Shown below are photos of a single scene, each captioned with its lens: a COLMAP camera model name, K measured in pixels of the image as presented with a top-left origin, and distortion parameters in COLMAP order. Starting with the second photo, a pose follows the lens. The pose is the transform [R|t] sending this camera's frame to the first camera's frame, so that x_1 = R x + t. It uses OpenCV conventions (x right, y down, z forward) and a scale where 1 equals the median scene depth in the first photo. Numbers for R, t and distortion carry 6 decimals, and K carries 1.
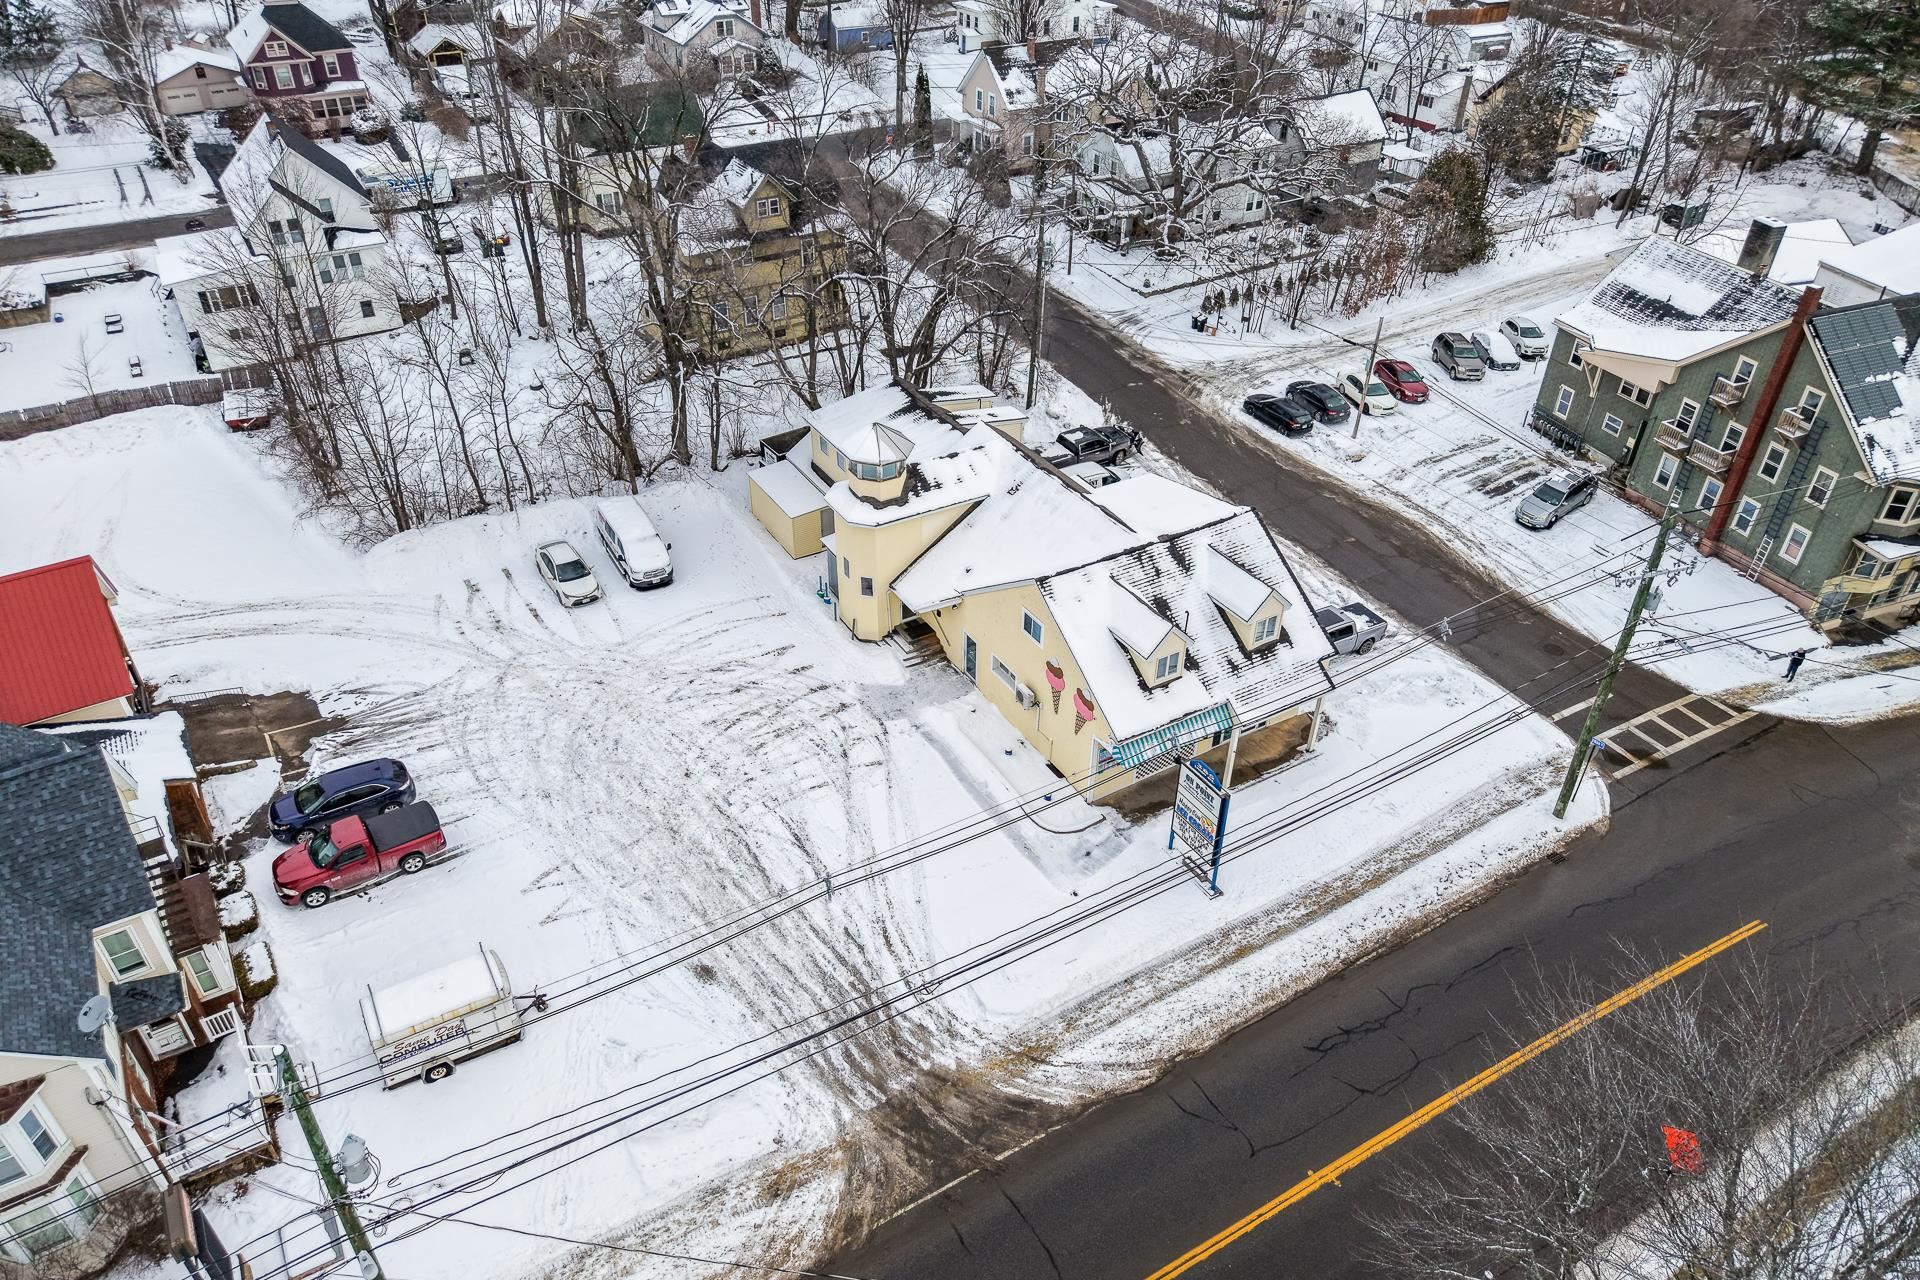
lens RADIAL K [[1301.6, 0, 948.8], [0, 1301.6, 628.9], [0, 0, 1]] dist [0.032530, -0.033729]
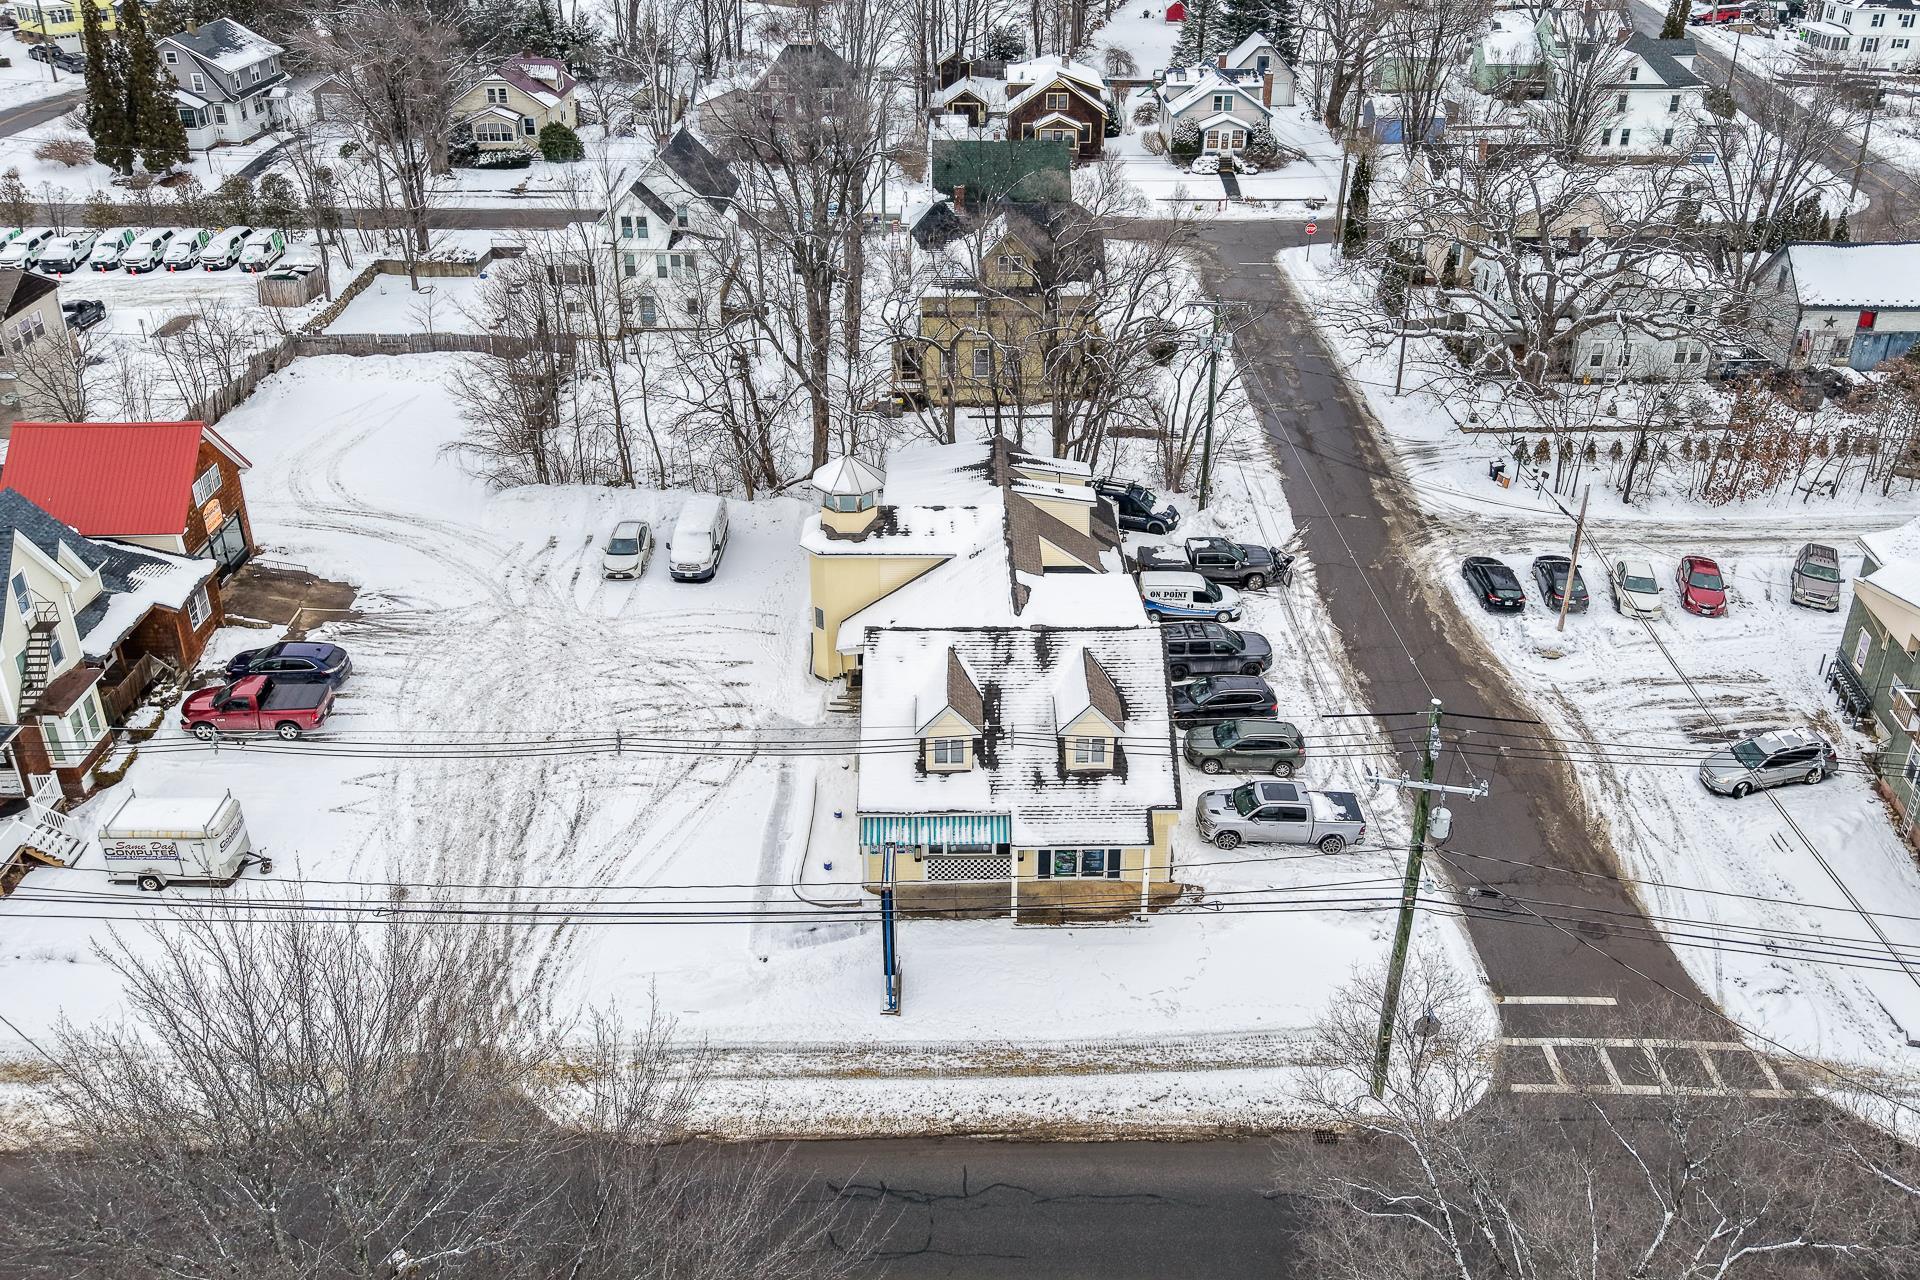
lens RADIAL K [[1576.2, 0, 990.4], [0, 1576.2, 464.0], [0, 0, 1]] dist [0.025431, -0.023469]
pose [[0.870417, 0.190813, -0.453833, 0.542822], [-0.281384, 0.949244, -0.140565, -0.013001], [0.403977, 0.250051, 0.879930, -0.004553]]
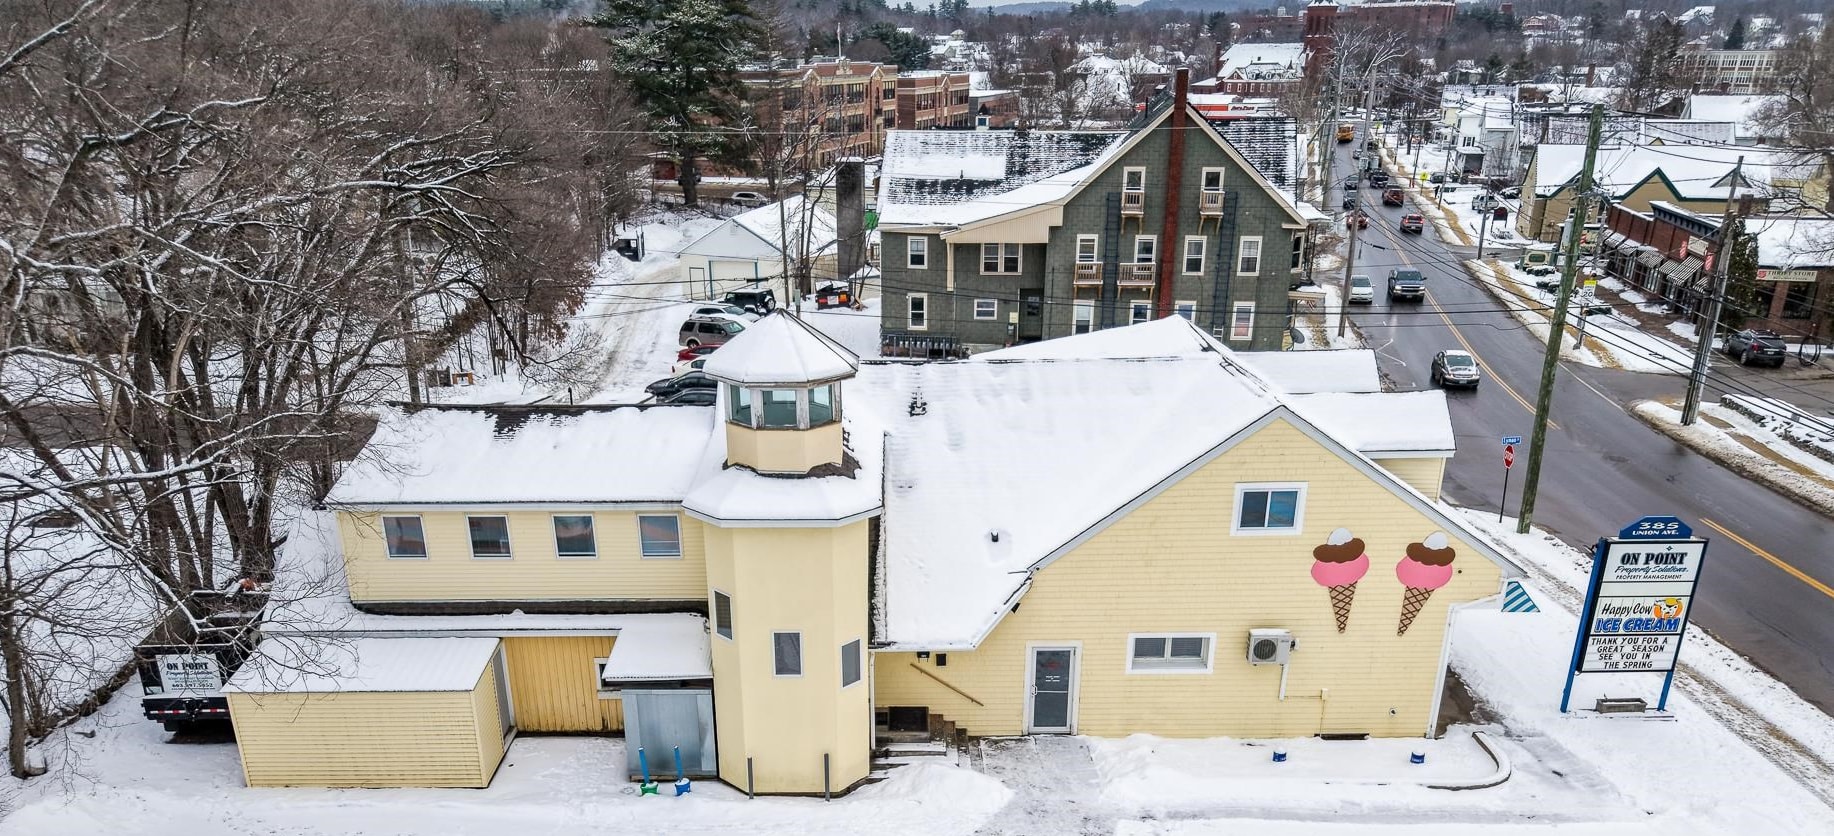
lens RADIAL K [[1323.2, 0, 894.8], [0, 1323.2, 649.9], [0, 0, 1]] dist [0.001777, -0.013790]
pose [[0.504255, -0.366353, 0.781992, -0.418021], [0.506259, 0.859027, 0.075990, -0.063840], [-0.699591, 0.357572, 0.618639, 0.674767]]
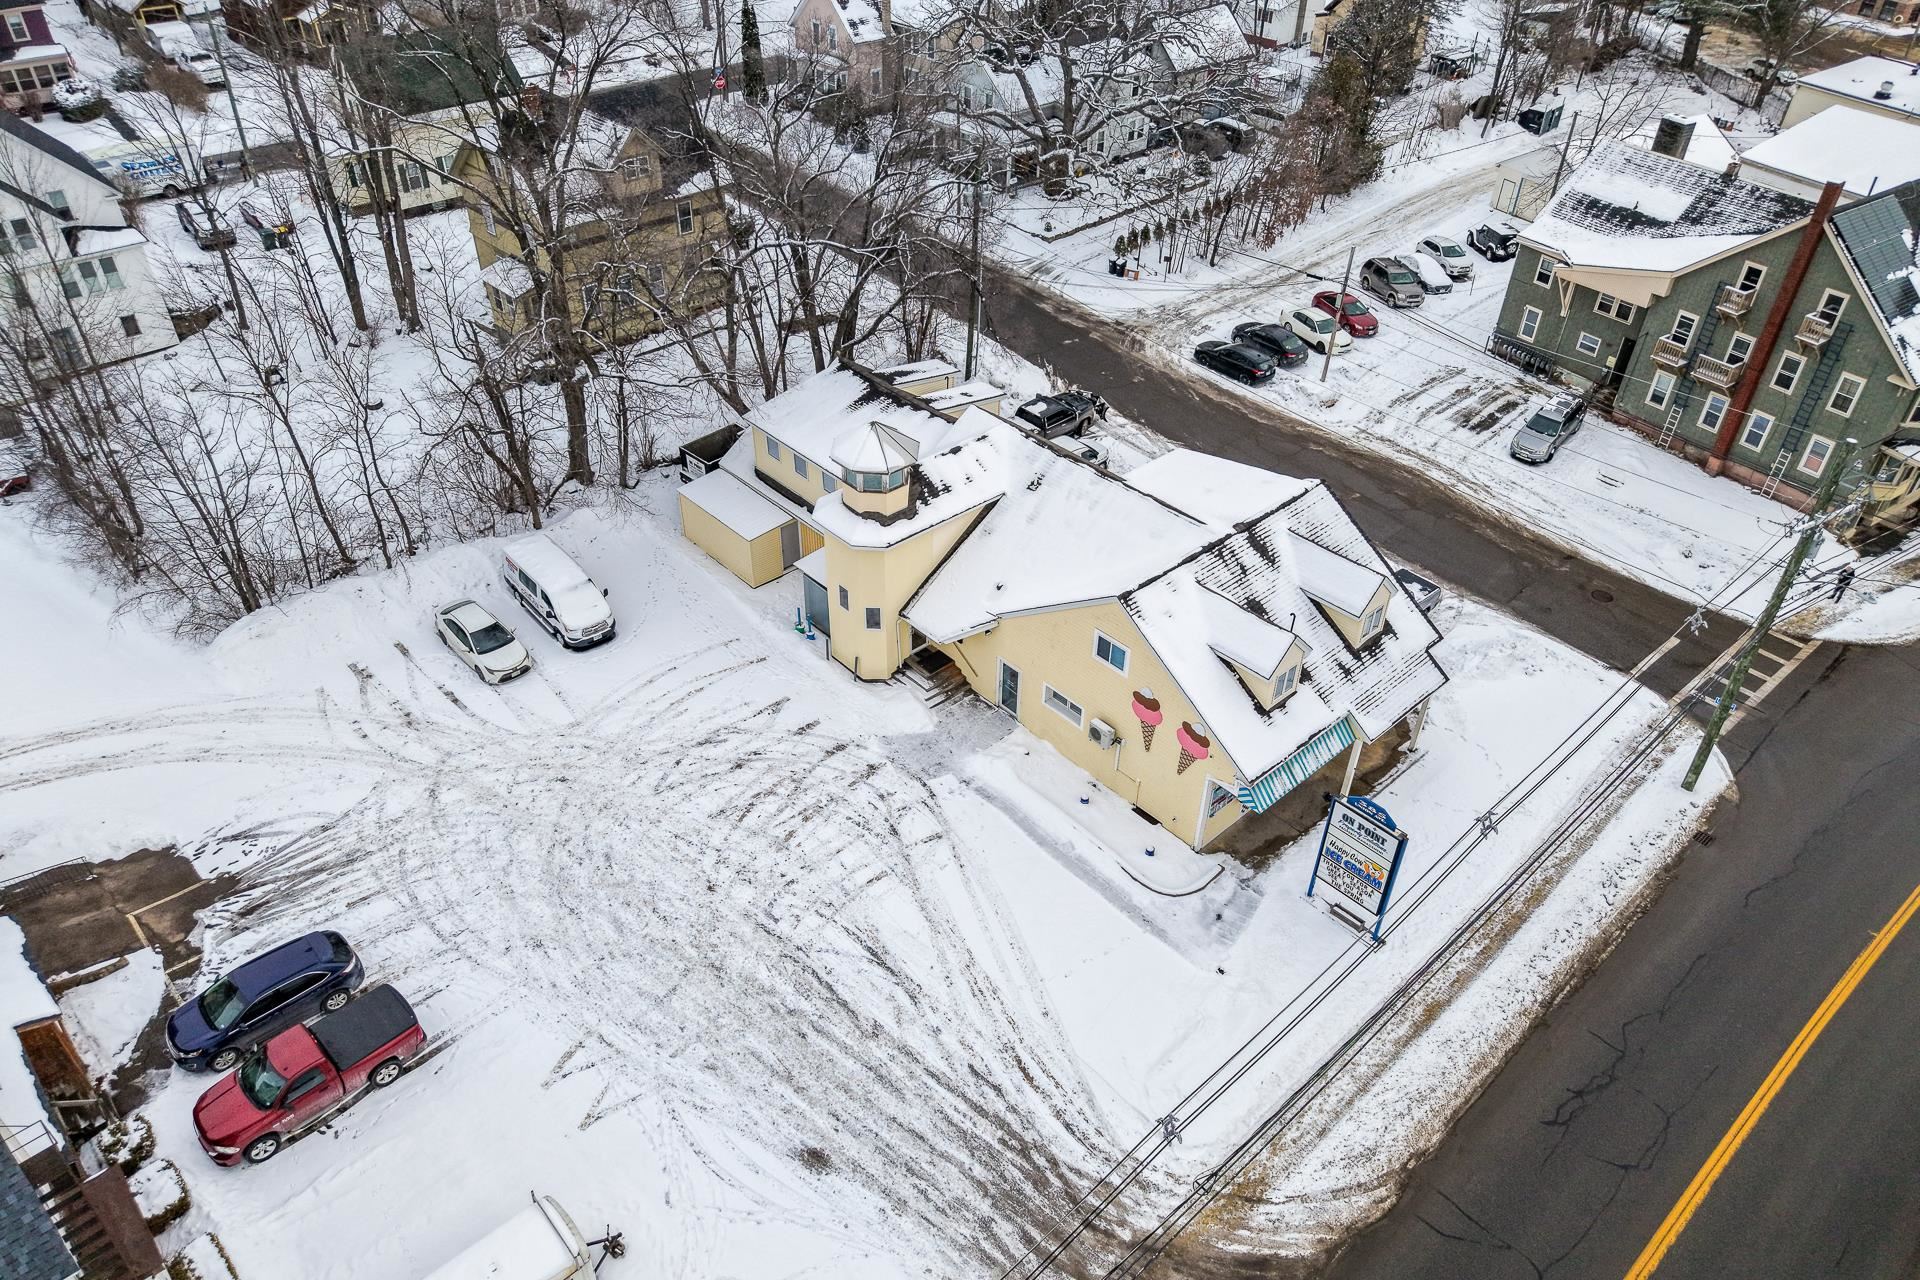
lens RADIAL K [[1301.6, 0, 952.9], [0, 1301.6, 632.2], [0, 0, 1]] dist [0.032530, -0.033729]
pose [[0.979924, -0.118579, 0.160272, -0.144152], [0.112241, 0.992518, 0.048065, -0.056817], [-0.164772, -0.029111, 0.985902, 0.168836]]
